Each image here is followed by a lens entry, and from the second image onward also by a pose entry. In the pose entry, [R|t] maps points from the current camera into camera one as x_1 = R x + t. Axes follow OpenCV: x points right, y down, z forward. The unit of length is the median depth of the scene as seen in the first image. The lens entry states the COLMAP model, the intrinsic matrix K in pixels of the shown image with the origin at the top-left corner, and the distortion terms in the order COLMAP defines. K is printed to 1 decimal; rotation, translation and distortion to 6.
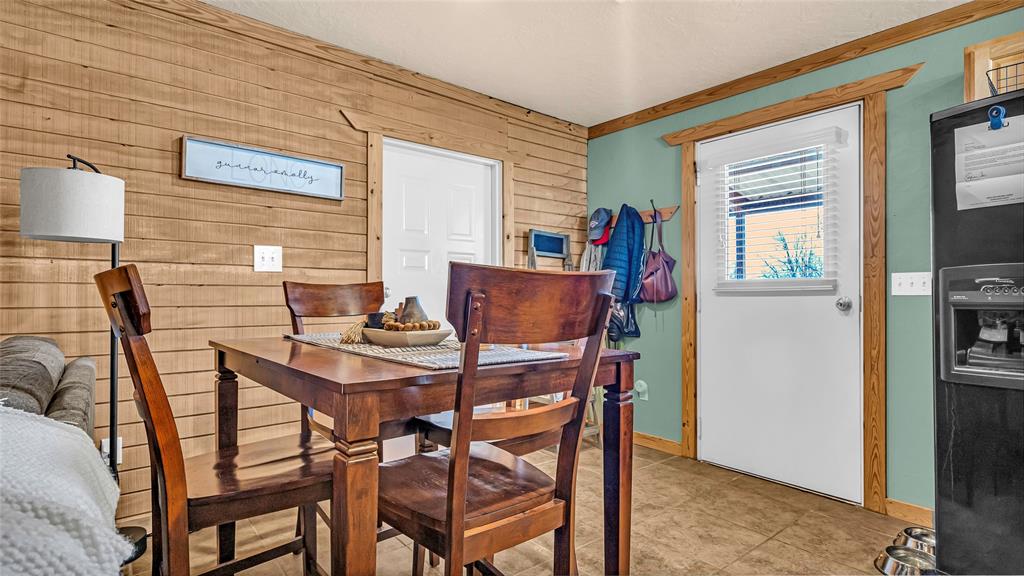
lens RADIAL K [[493.2, 0, 509.5], [0, 493.2, 290.8], [0, 0, 1]] dist [-0.000650, 0.000073]
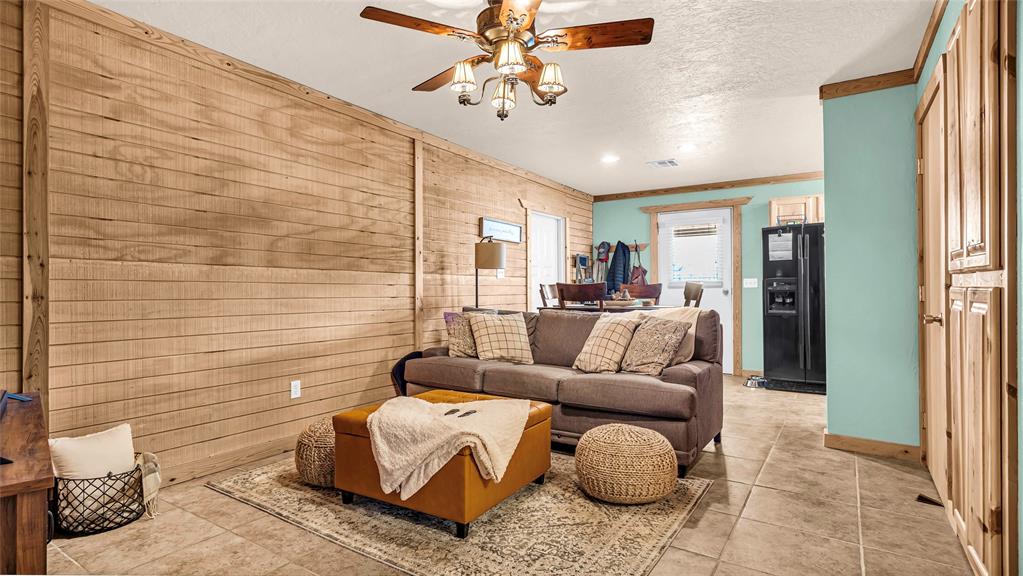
lens RADIAL K [[490.2, 0, 511.5], [0, 490.2, 288.0], [0, 0, 1]] dist [-0.000384, 0.000038]
pose [[0.954014, -0.009486, 0.299612, -0.954206], [0.007468, 0.999941, 0.007879, -0.015233], [-0.299670, -0.005279, 0.954028, -0.888400]]
